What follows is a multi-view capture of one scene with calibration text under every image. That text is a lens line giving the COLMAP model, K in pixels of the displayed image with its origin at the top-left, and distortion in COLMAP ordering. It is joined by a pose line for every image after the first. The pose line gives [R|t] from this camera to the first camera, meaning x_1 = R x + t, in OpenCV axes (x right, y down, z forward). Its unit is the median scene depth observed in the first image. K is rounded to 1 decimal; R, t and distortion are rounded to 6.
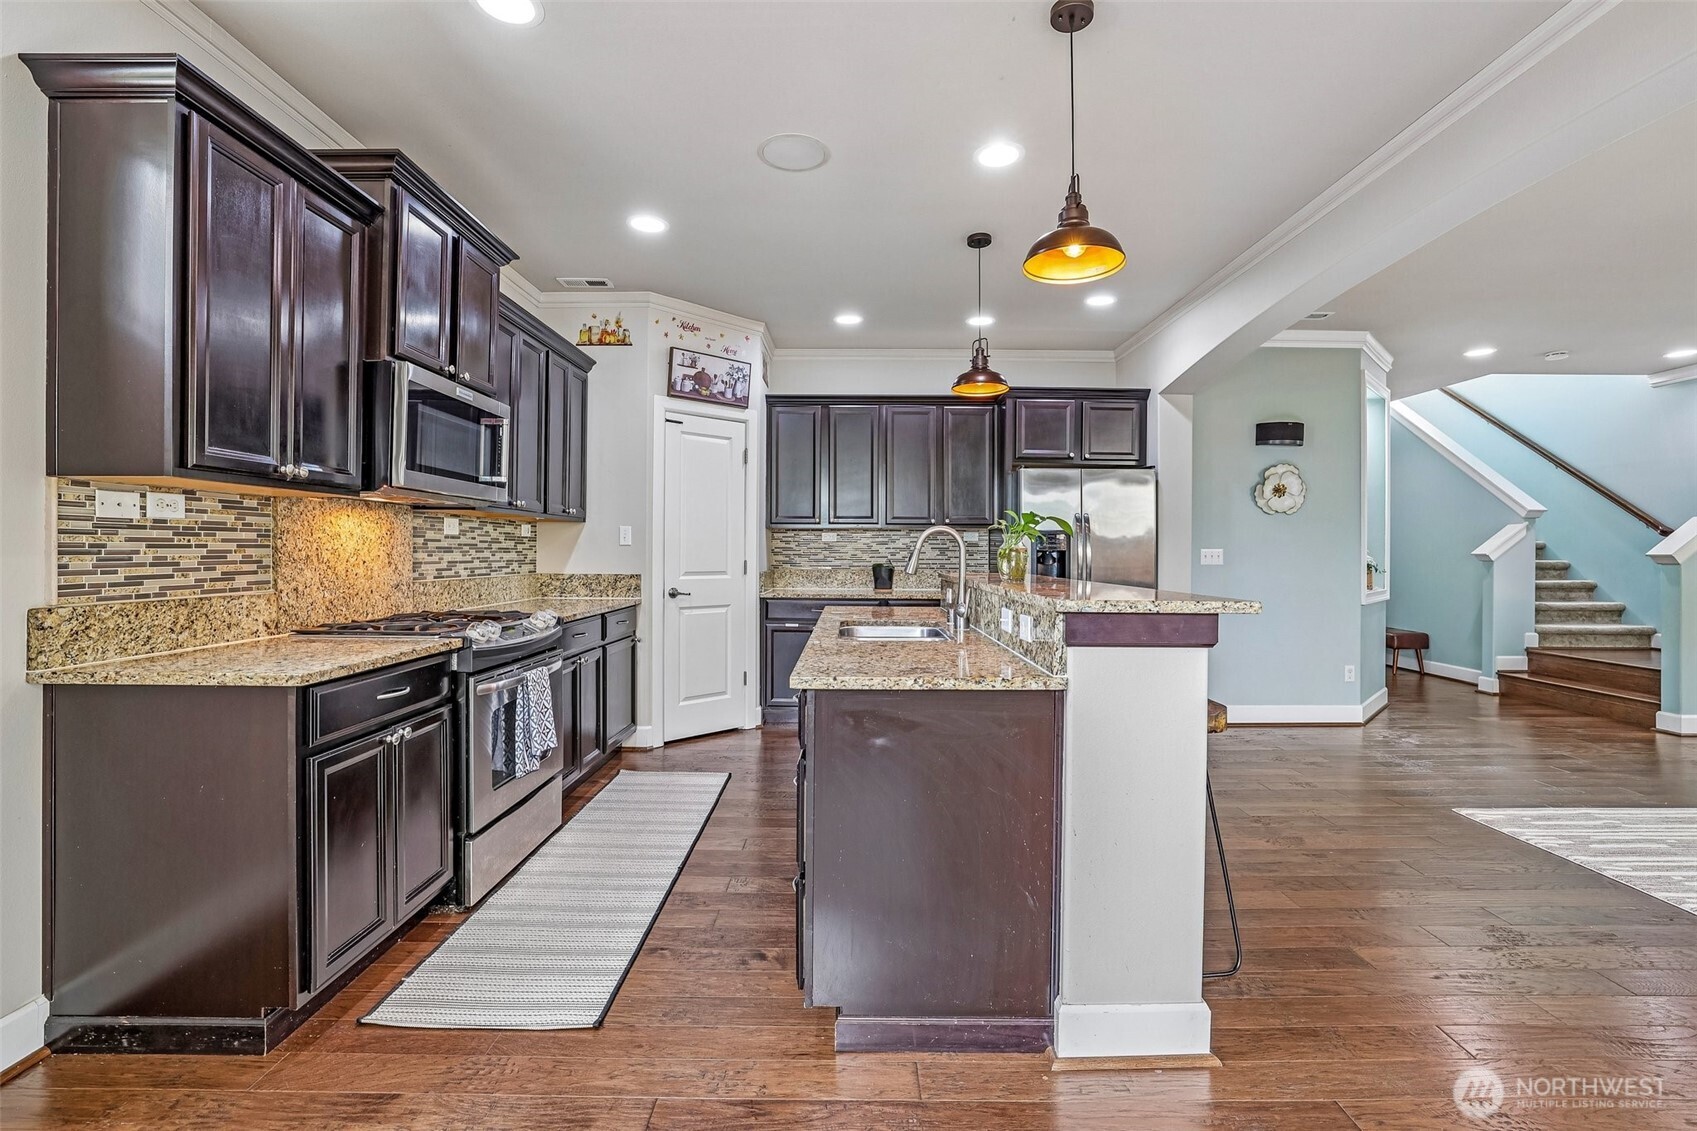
lens RADIAL K [[738.8, 0, 851.1], [0, 738.8, 553.8], [0, 0, 1]] dist [-0.013100, 0.002294]
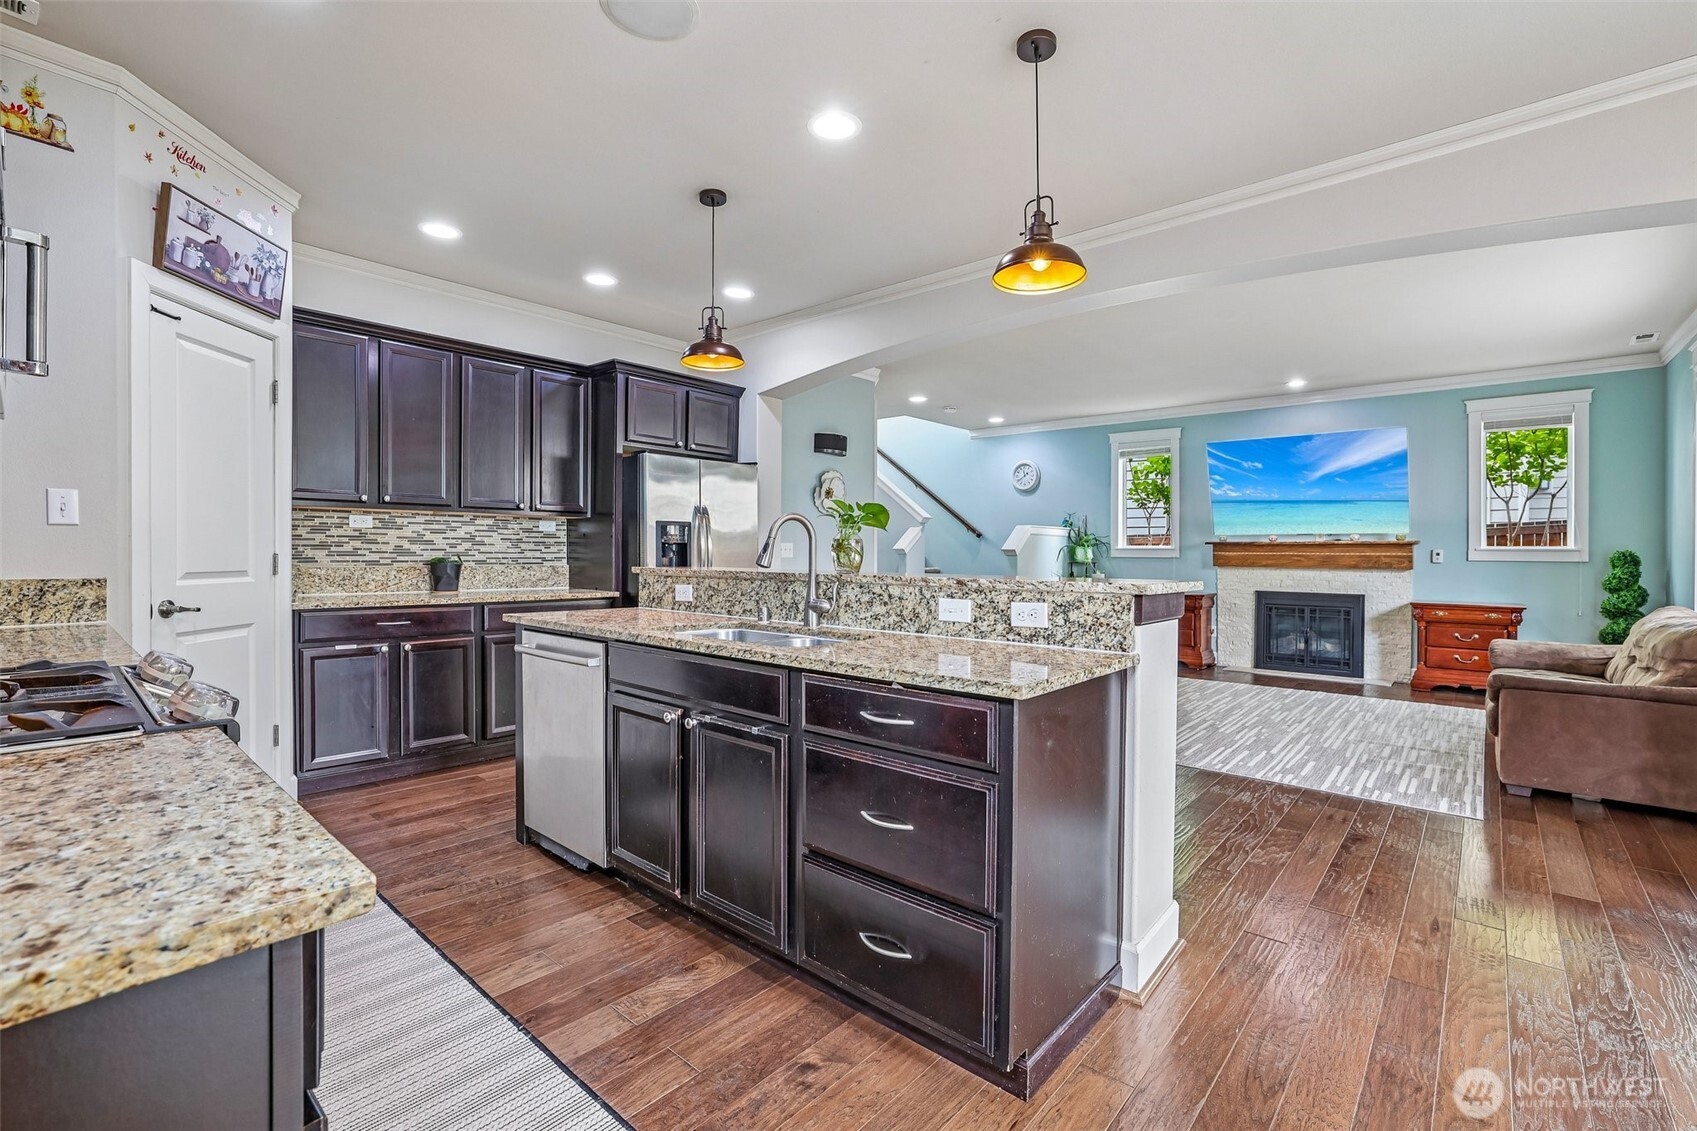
lens RADIAL K [[738.8, 0, 841.5], [0, 738.8, 556.2], [0, 0, 1]] dist [-0.013100, 0.002294]
pose [[0.670687, -0.004379, 0.741727, -0.293199], [-0.002868, 0.999960, 0.008497, 0.004520], [-0.741735, -0.007826, 0.670648, 0.207448]]
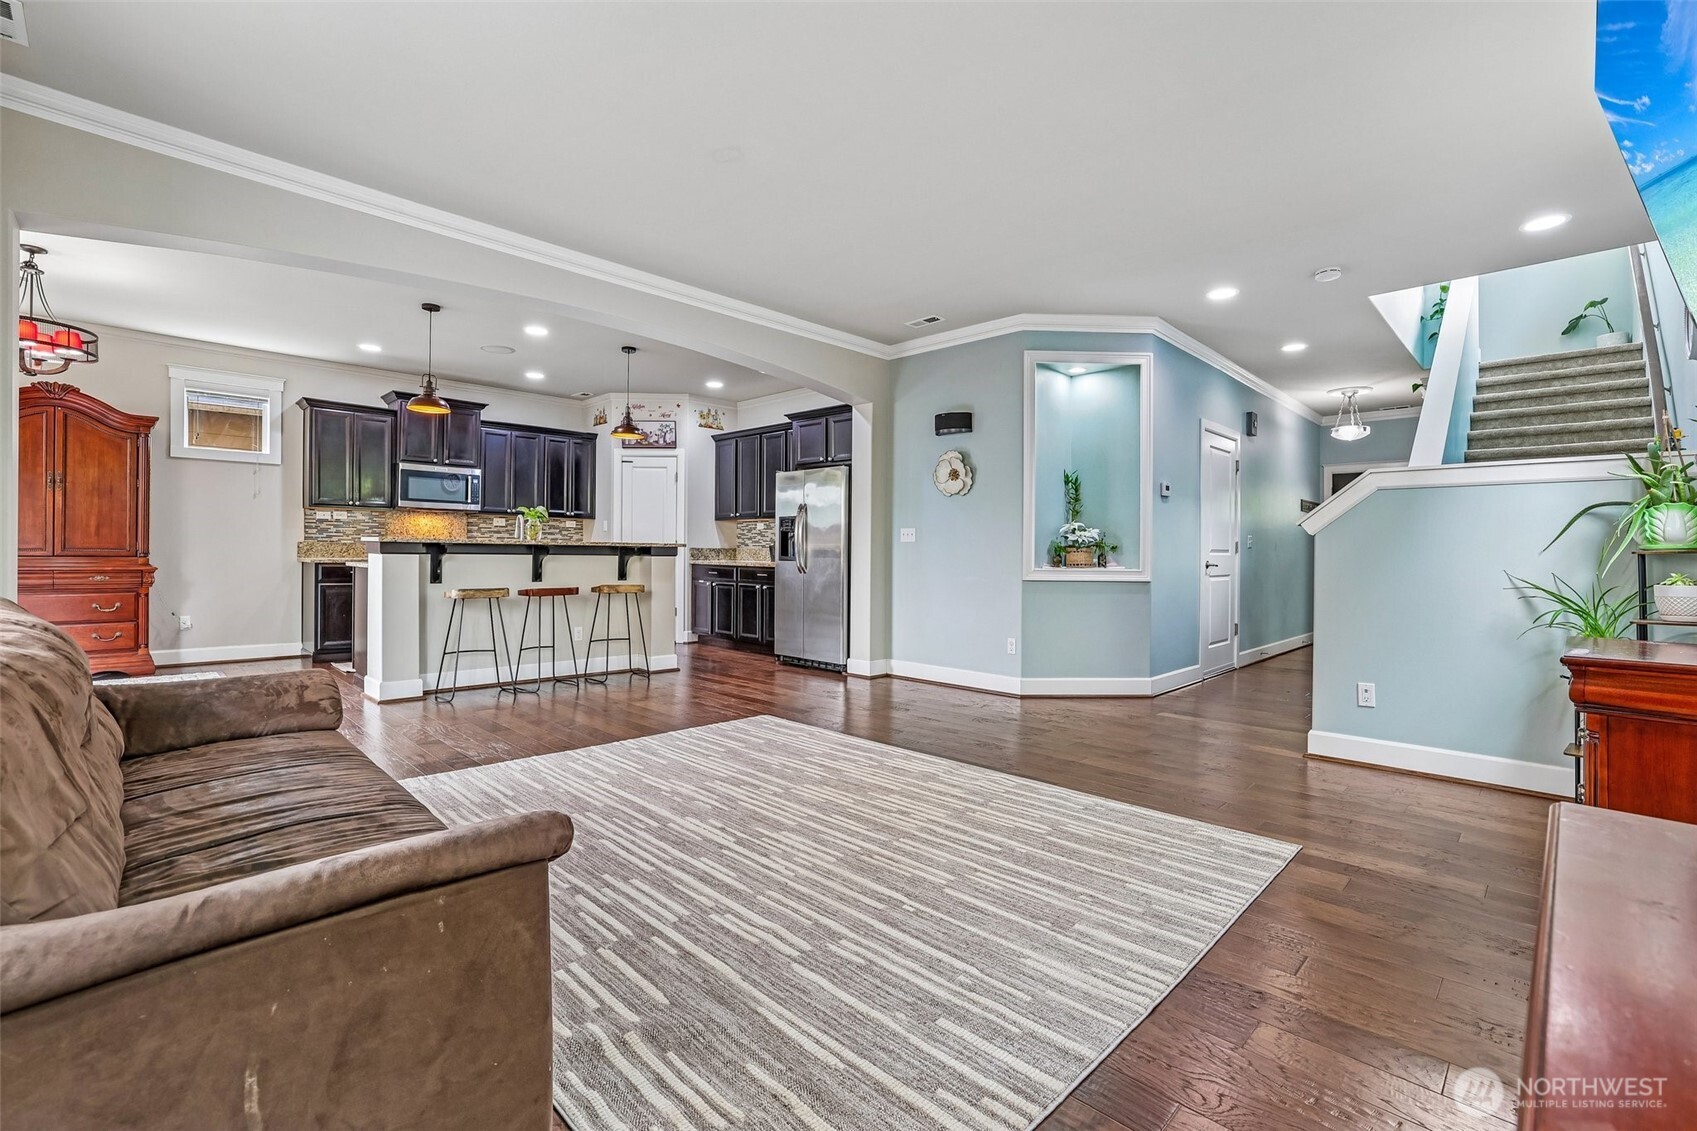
lens RADIAL K [[738.8, 0, 849.2], [0, 738.8, 560.8], [0, 0, 1]] dist [-0.013100, 0.002294]
pose [[0.704956, 0.013273, -0.709127, 1.337696], [-0.011830, 0.999906, 0.006955, 0.040084], [0.709152, 0.003486, 0.705047, 0.114280]]
